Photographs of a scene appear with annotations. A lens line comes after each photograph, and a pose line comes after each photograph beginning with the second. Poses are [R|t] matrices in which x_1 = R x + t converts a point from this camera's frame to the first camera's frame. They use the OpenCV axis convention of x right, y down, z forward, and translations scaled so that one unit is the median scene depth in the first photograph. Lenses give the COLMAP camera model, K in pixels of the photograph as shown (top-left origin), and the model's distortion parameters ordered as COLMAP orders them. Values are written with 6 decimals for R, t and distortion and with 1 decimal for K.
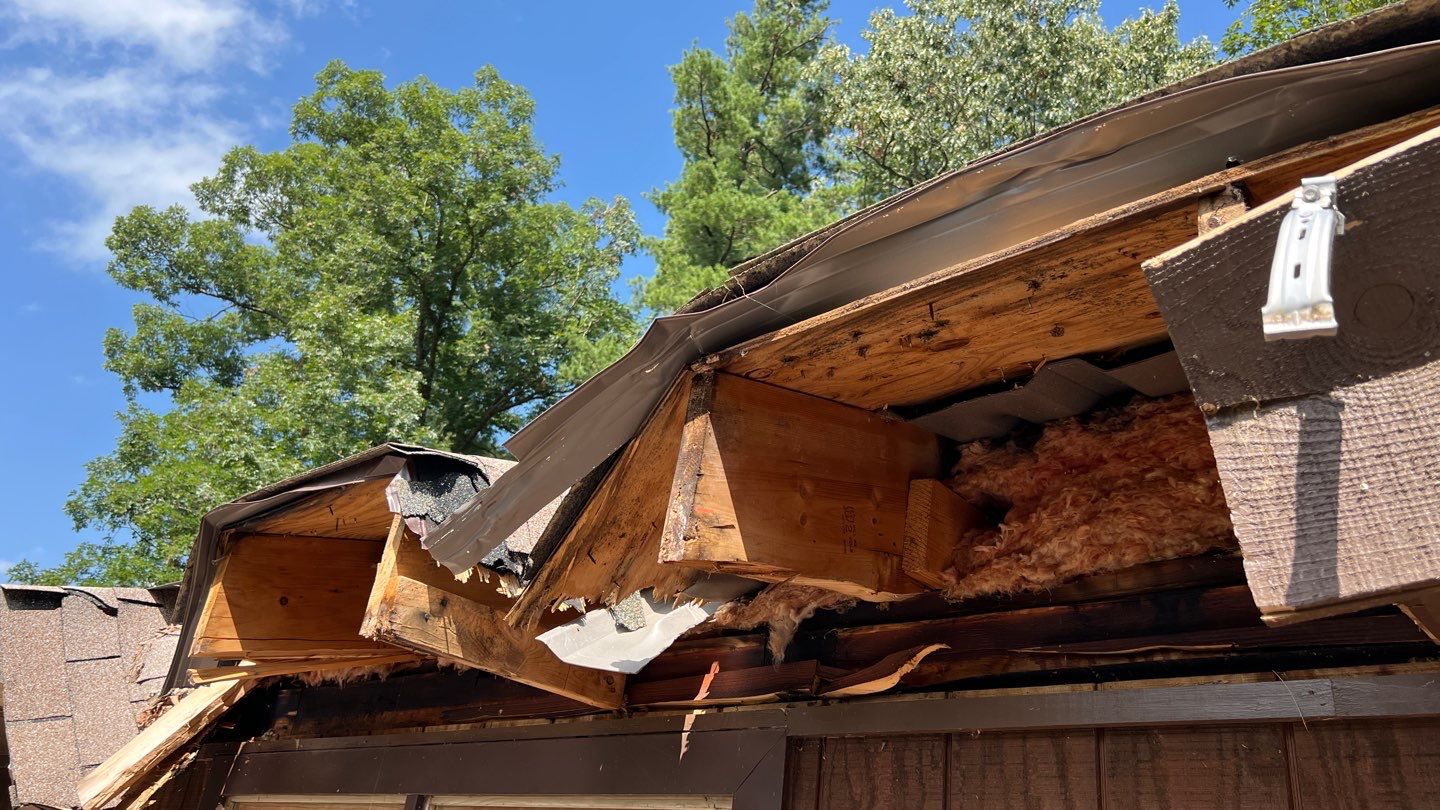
lens RADIAL K [[1038.2, 0, 703.0], [0, 1038.2, 404.3], [0, 0, 1]] dist [0.000902, -0.001532]
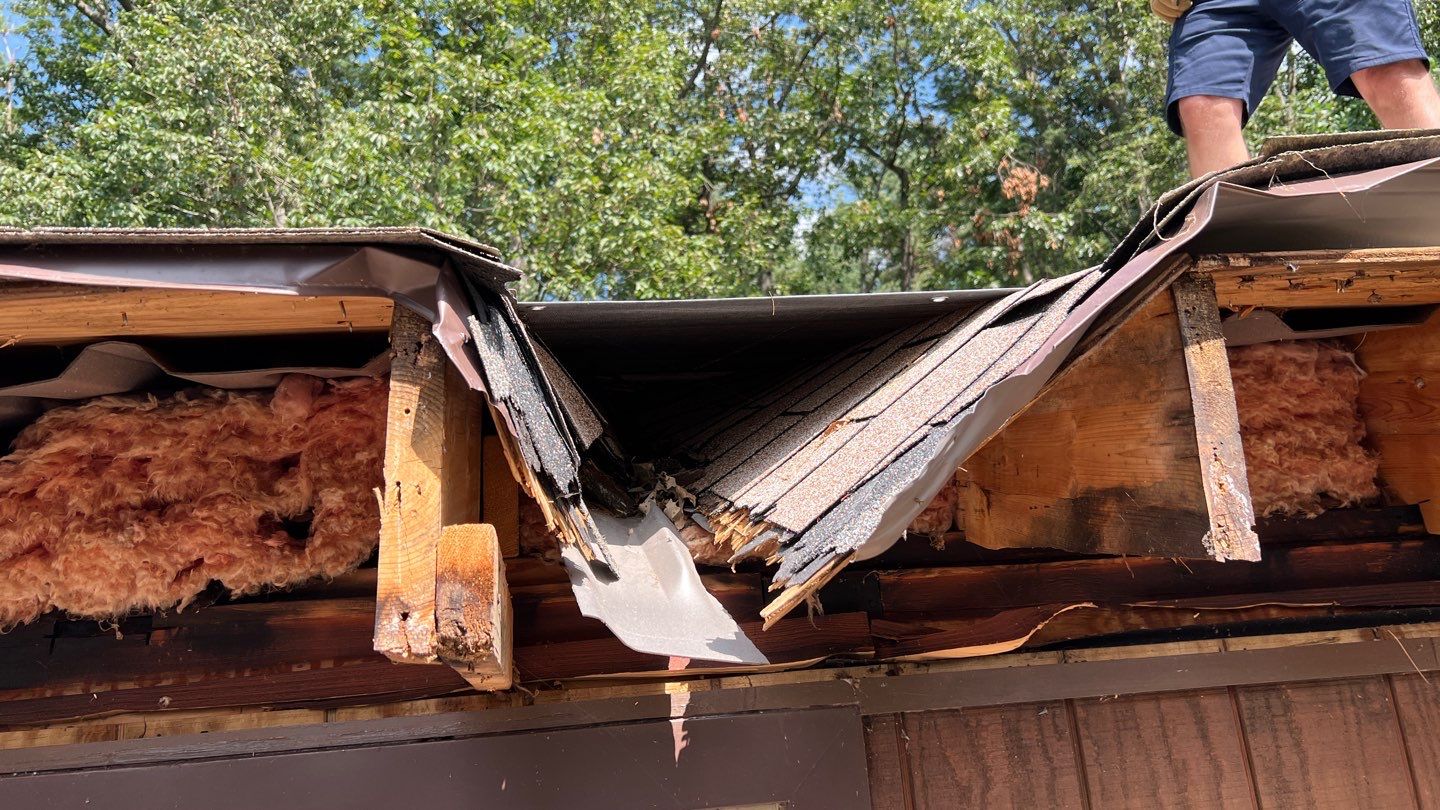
lens RADIAL K [[1060.6, 0, 720.6], [0, 1060.6, 405.0], [0, 0, 1]] dist [-0.007996, -0.002234]
pose [[0.652243, 0.065088, 0.755210, -0.583946], [-0.203983, 0.974626, 0.092173, 0.043787], [-0.730048, -0.214169, 0.648970, 0.605580]]
